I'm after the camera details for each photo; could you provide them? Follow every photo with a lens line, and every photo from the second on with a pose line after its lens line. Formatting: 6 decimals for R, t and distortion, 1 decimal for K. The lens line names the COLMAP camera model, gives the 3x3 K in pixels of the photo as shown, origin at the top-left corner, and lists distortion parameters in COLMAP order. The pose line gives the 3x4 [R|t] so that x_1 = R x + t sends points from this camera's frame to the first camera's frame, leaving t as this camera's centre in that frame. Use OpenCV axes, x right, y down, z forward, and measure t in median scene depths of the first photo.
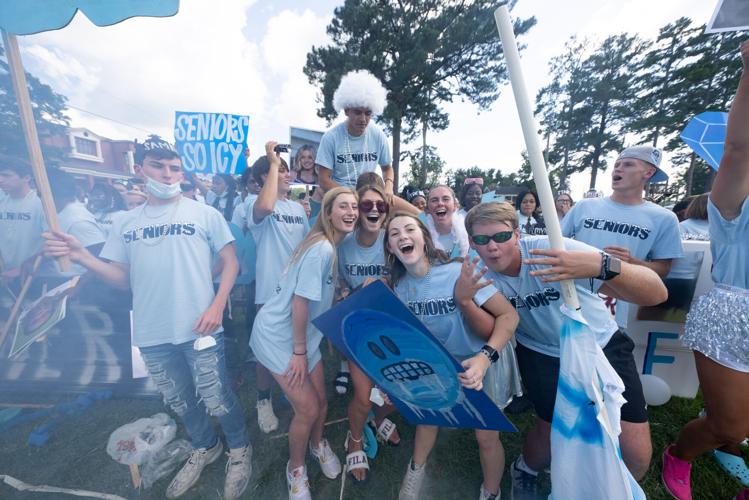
lens RADIAL K [[260.1, 0, 372.3], [0, 260.1, 254.7], [0, 0, 1]] dist [0.002491, -0.003167]
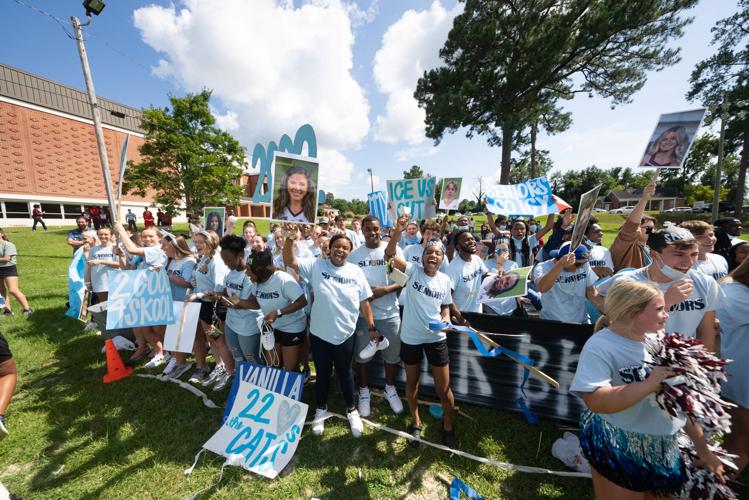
lens RADIAL K [[260.1, 0, 372.3], [0, 260.1, 254.7], [0, 0, 1]] dist [0.002491, -0.003167]
pose [[0.951165, 0.012542, -0.308429, -0.071040], [-0.026162, 0.998855, -0.040065, -0.008315], [0.307573, 0.046177, 0.950403, -0.025910]]
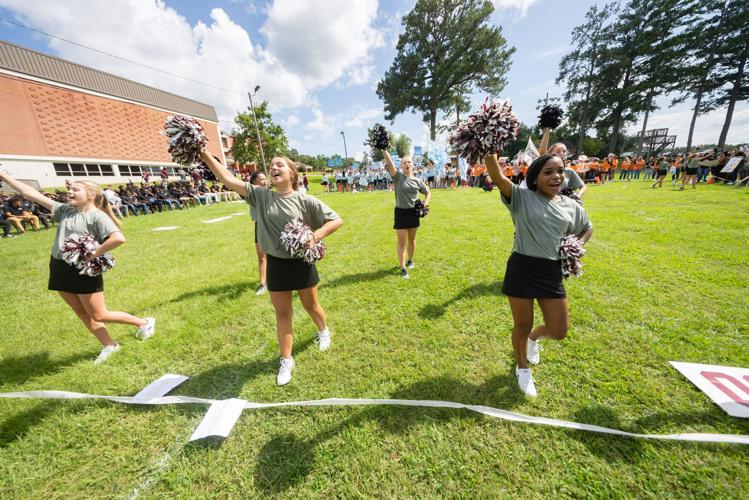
lens RADIAL K [[261.0, 0, 374.5], [0, 261.0, 250.0], [0, 0, 1]] dist [0.011618, -0.005579]
pose [[0.984339, -0.008278, -0.176092, 0.016912], [0.027727, 0.993734, 0.108276, 0.114166], [0.174092, -0.111463, 0.978401, -0.645645]]
